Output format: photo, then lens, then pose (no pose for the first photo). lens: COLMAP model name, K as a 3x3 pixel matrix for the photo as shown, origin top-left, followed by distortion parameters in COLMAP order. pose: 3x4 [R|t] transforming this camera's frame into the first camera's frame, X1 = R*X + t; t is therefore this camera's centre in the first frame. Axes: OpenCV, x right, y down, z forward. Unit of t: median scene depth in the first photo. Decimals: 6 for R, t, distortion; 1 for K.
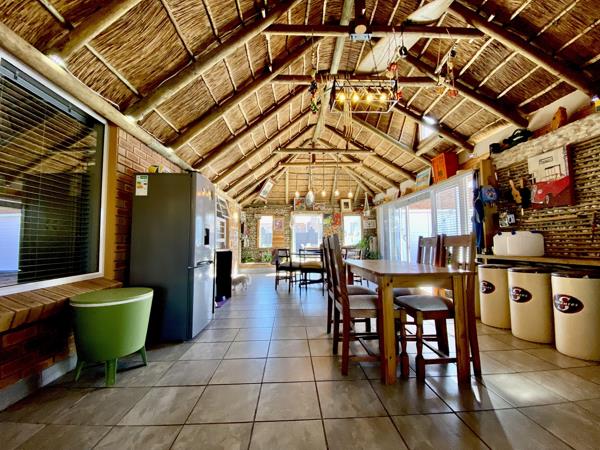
lens RADIAL K [[242.5, 0, 298.5], [0, 242.5, 226.8], [0, 0, 1]] dist [0.025138, -0.023611]
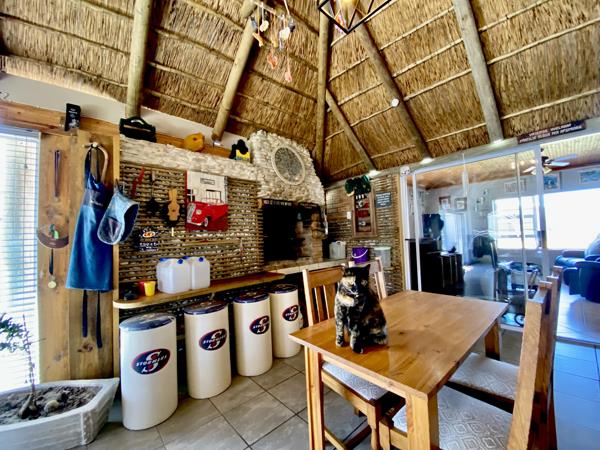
lens RADIAL K [[242.5, 0, 298.5], [0, 242.5, 226.8], [0, 0, 1]] dist [0.025138, -0.023611]
pose [[-0.641064, 0.062977, 0.764899, 0.059107], [-0.006822, 0.996121, -0.087732, -0.012210], [-0.767457, -0.061460, -0.638148, 1.313815]]
